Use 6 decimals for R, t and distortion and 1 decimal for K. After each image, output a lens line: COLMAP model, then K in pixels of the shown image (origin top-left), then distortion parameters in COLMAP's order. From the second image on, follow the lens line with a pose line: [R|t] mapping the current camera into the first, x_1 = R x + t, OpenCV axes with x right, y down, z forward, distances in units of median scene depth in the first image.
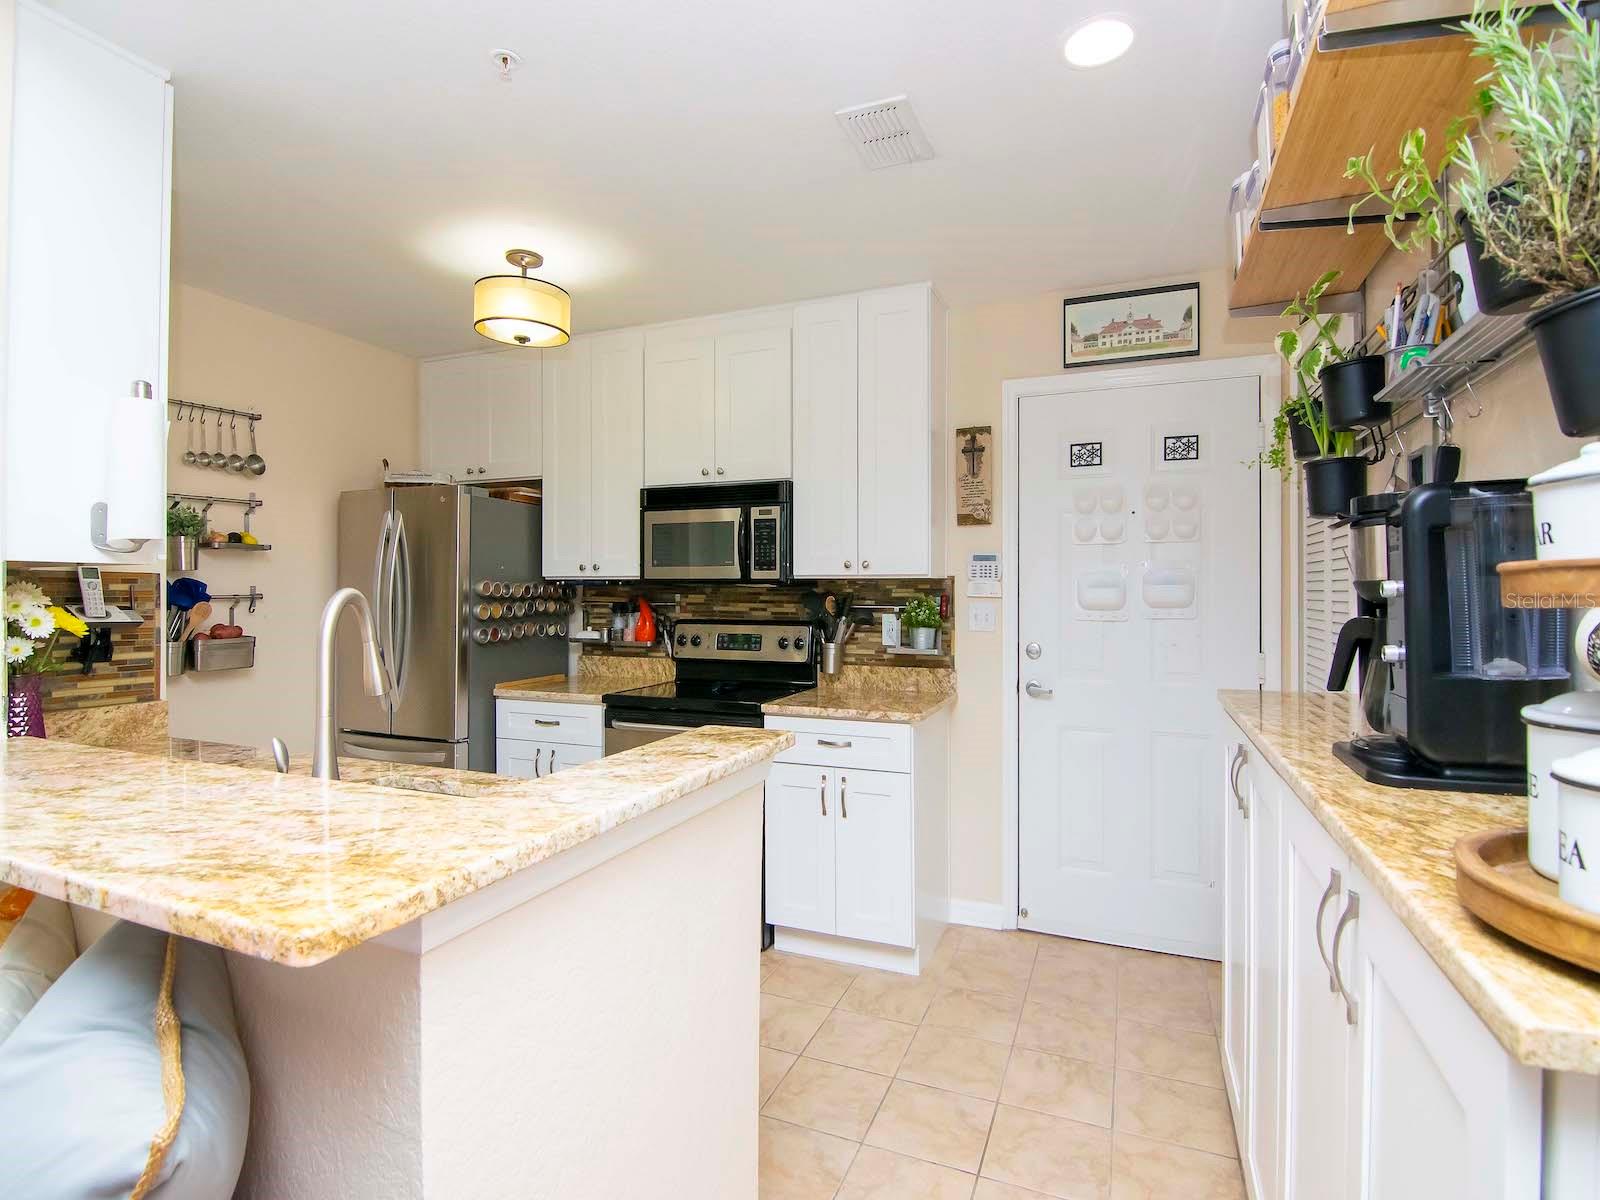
lens RADIAL K [[791.1, 0, 801.5], [0, 791.1, 583.0], [0, 0, 1]] dist [0.000070, -0.000510]
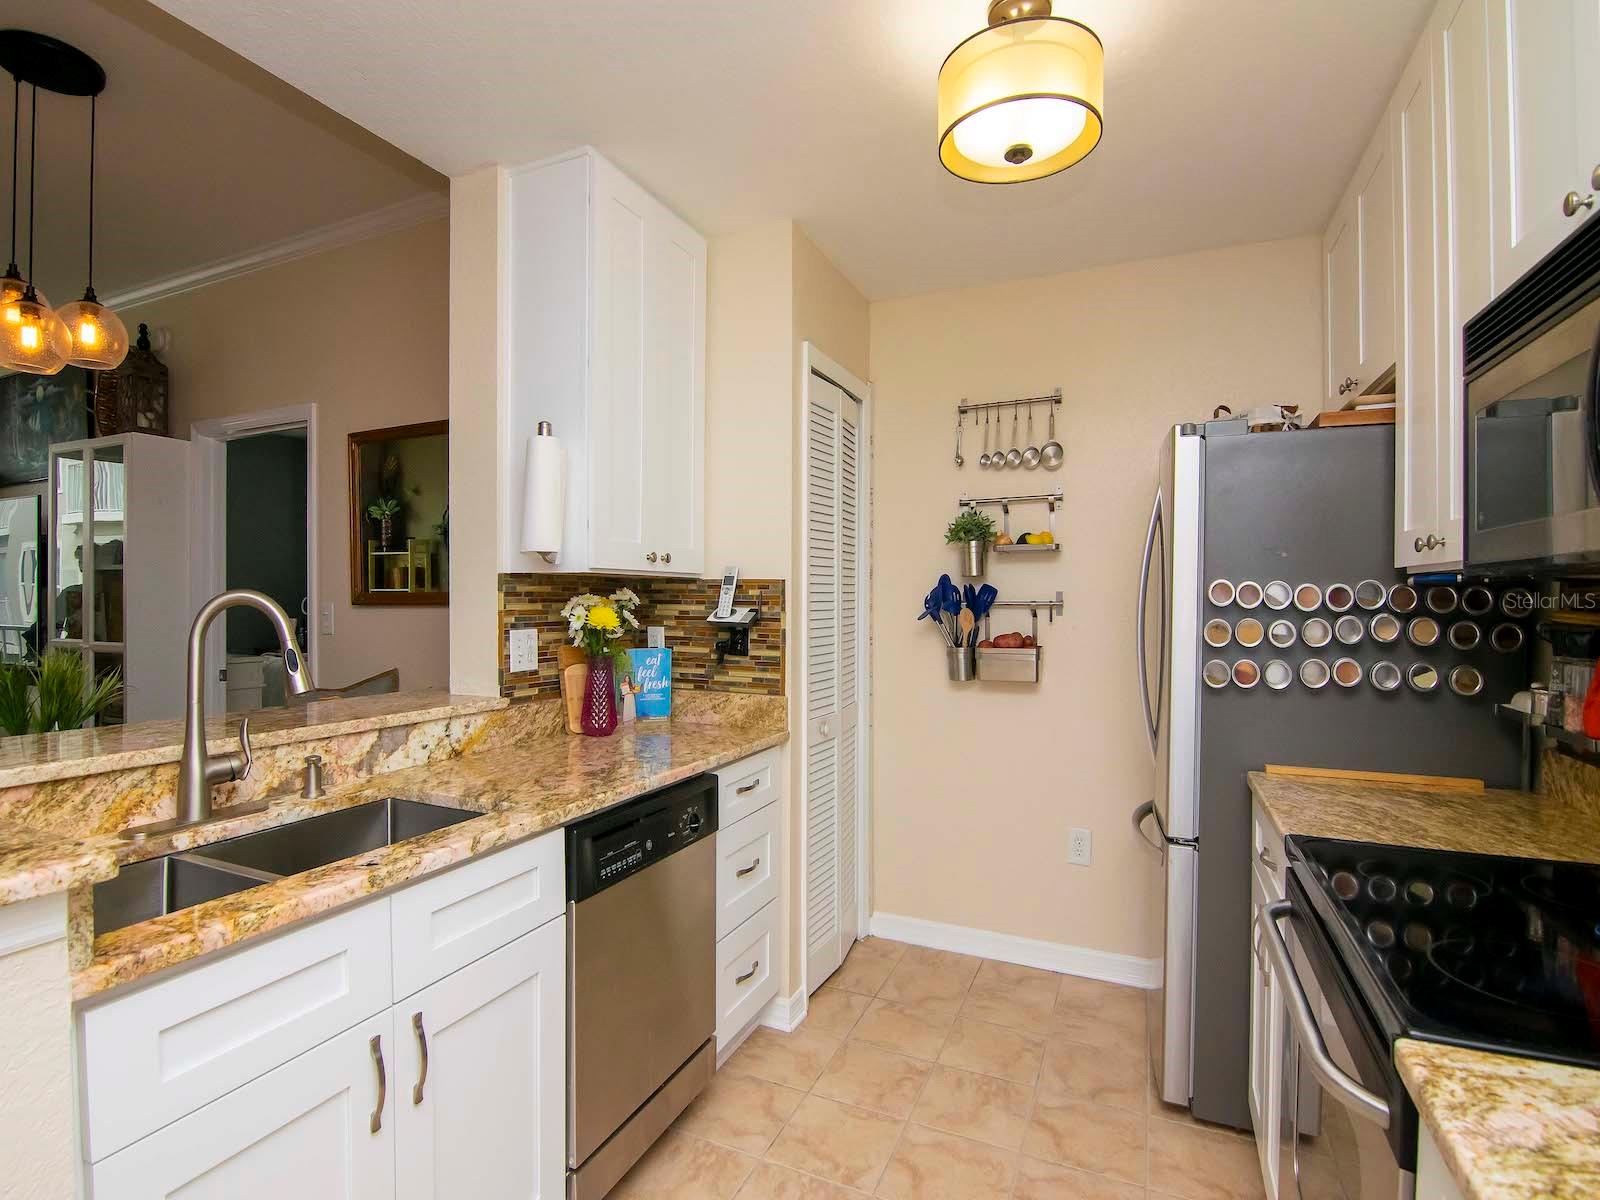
lens RADIAL K [[791.1, 0, 793.9], [0, 791.1, 597.0], [0, 0, 1]] dist [0.000070, -0.000510]
pose [[-0.026501, 0.003238, -0.999644, 0.213263], [0.006488, 0.999974, 0.003067, 0.006000], [0.999628, -0.006404, -0.026521, 0.787239]]
